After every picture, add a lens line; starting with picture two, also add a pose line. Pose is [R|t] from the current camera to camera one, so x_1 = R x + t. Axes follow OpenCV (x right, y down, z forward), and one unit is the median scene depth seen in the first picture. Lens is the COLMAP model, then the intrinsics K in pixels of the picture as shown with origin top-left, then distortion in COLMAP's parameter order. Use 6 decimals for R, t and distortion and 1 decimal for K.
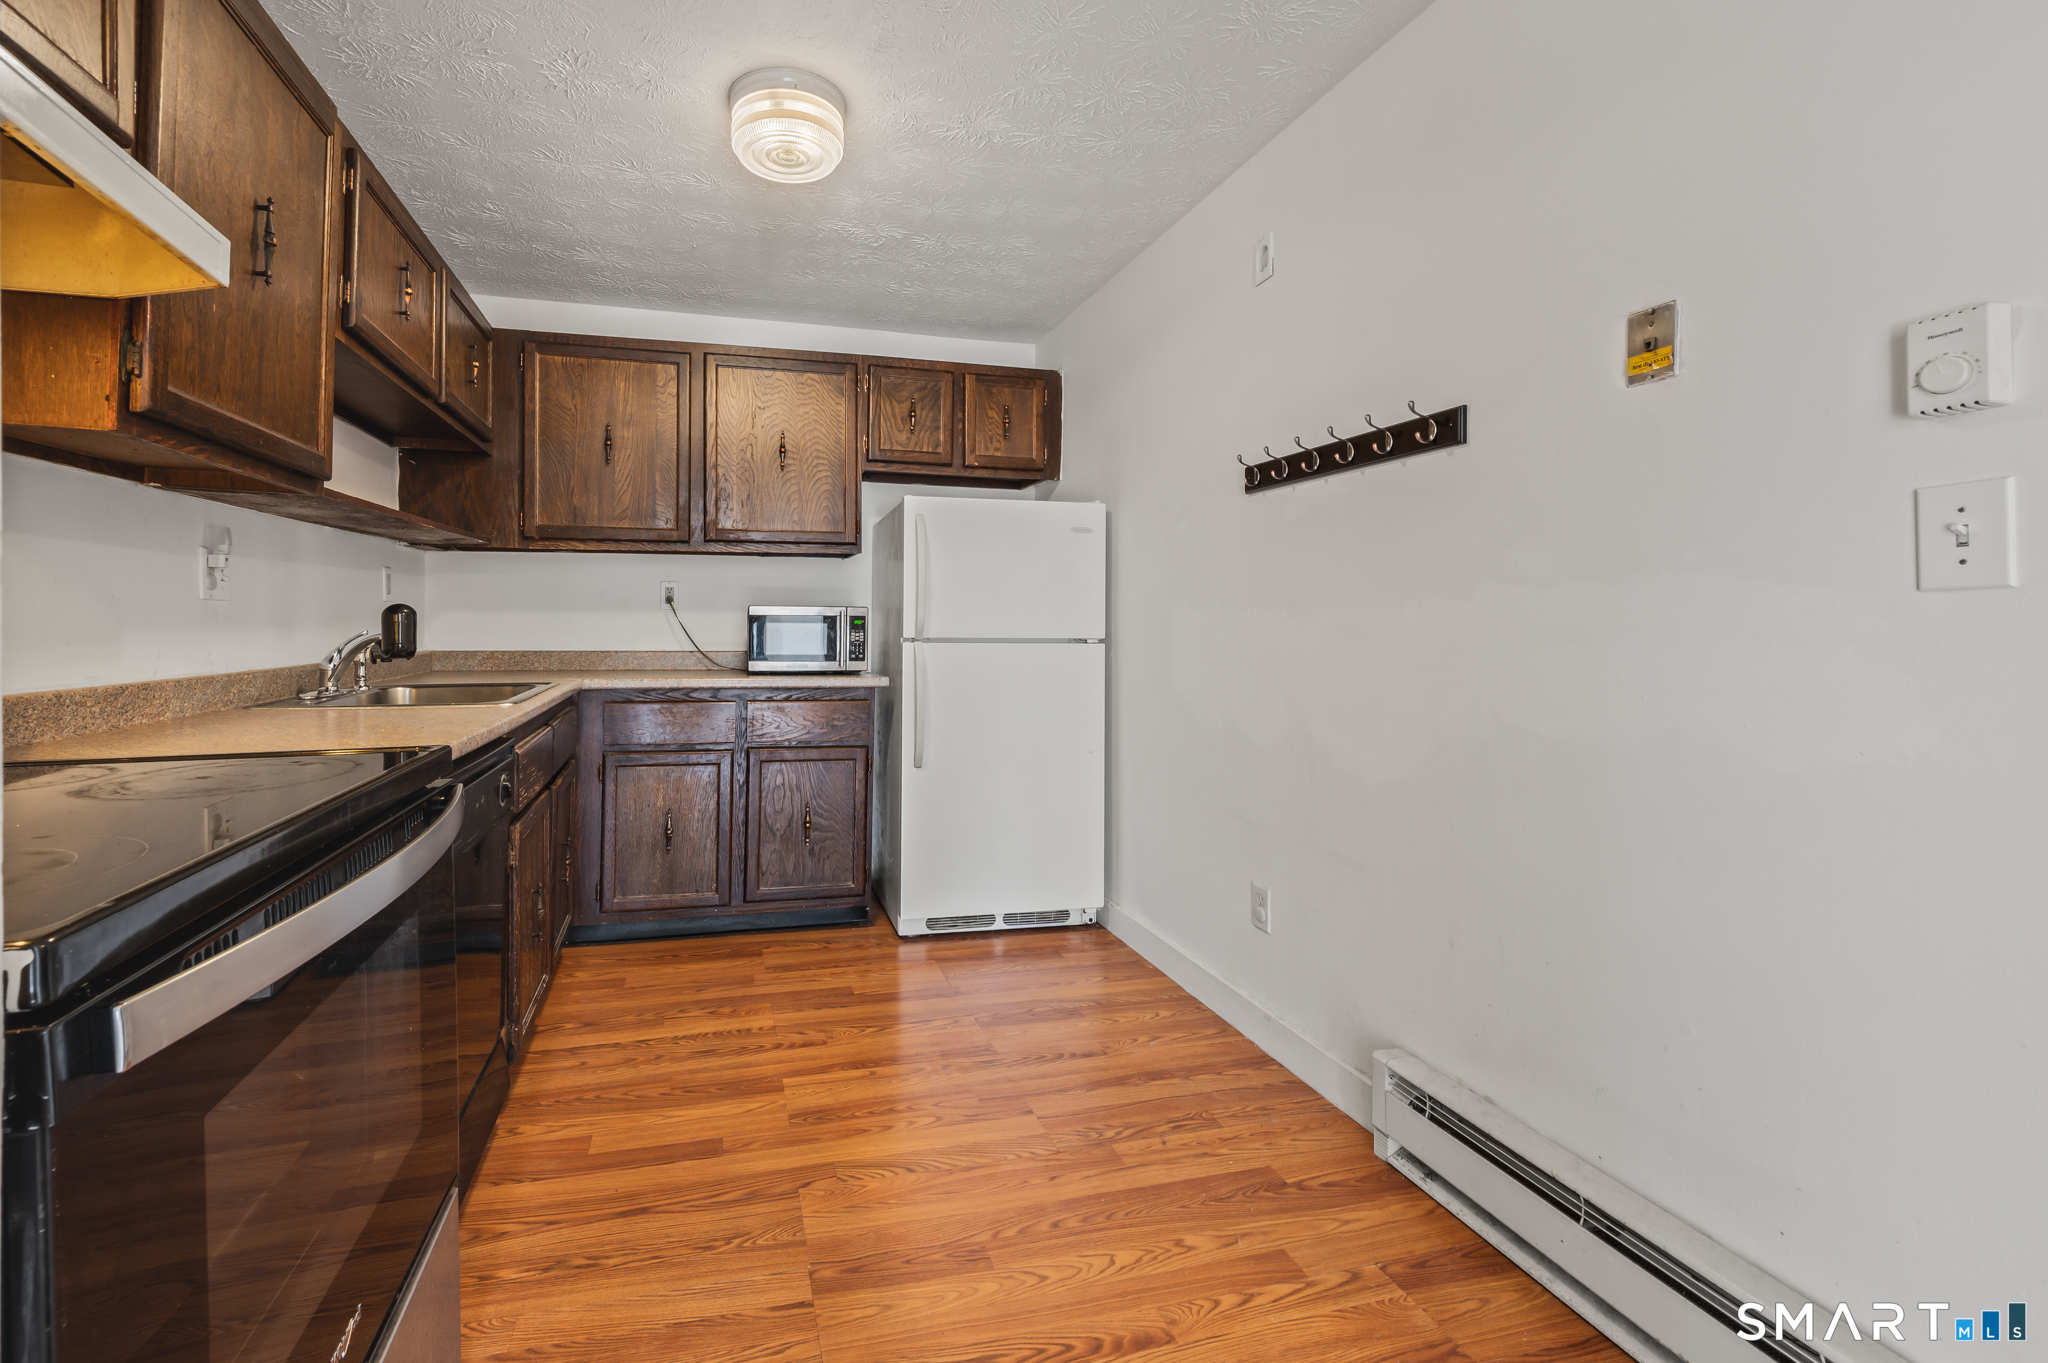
lens RADIAL K [[887.0, 0, 923.2], [0, 887.0, 623.0], [0, 0, 1]] dist [0.002629, -0.000298]
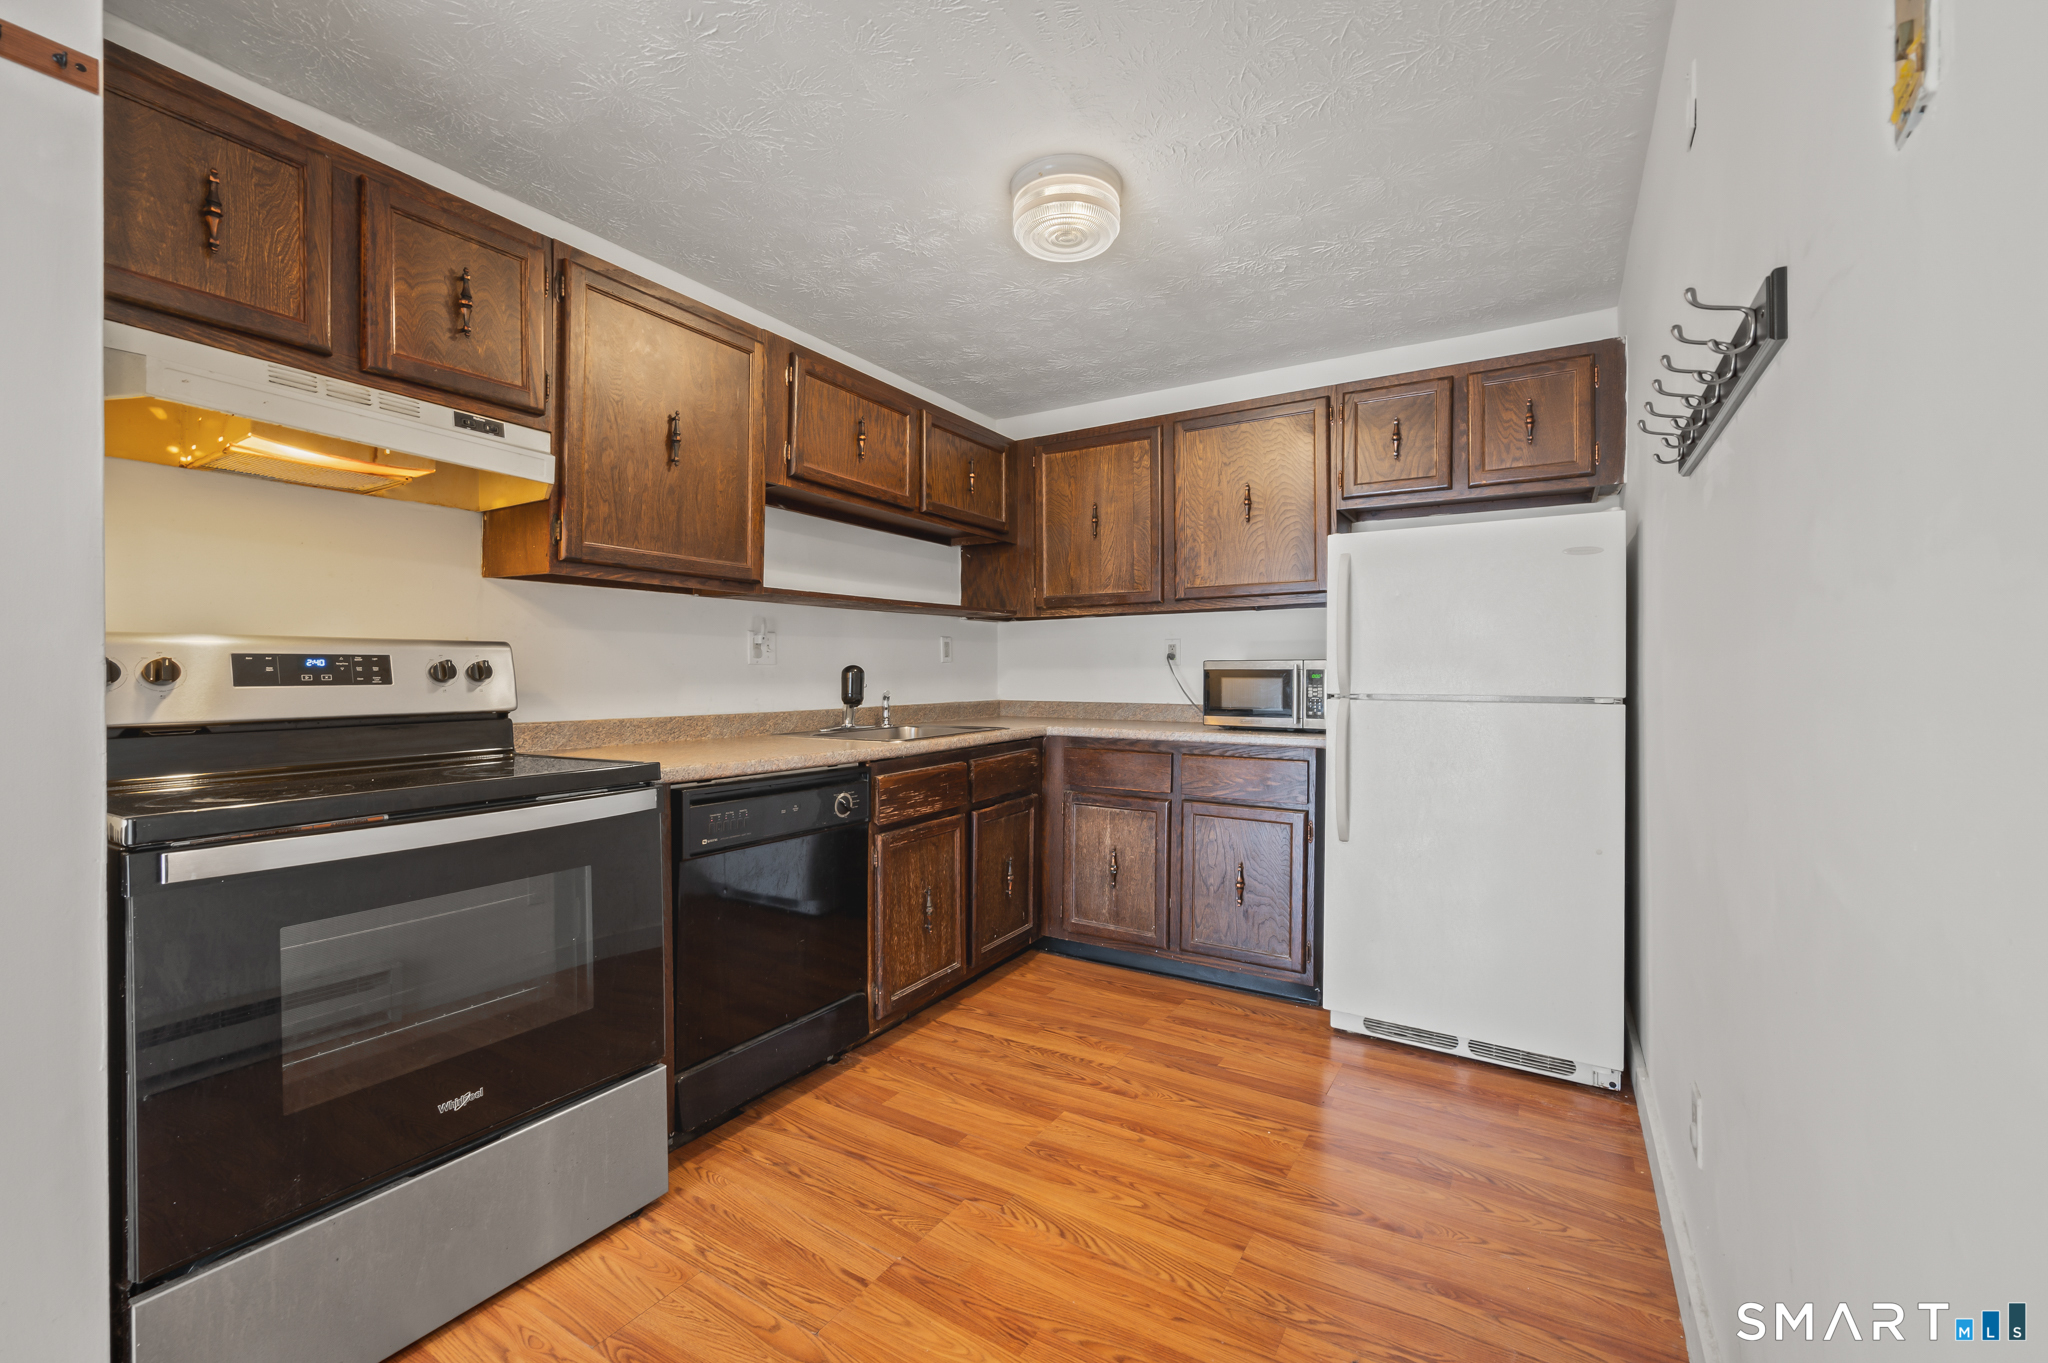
lens RADIAL K [[847.1, 0, 1029.2], [0, 847.1, 670.5], [0, 0, 1]] dist [0.001502, -0.000011]
pose [[0.705670, -0.009375, -0.708478, 0.410599], [0.003699, 0.999948, -0.009547, 0.000288], [0.708531, 0.004116, 0.705668, 0.201166]]
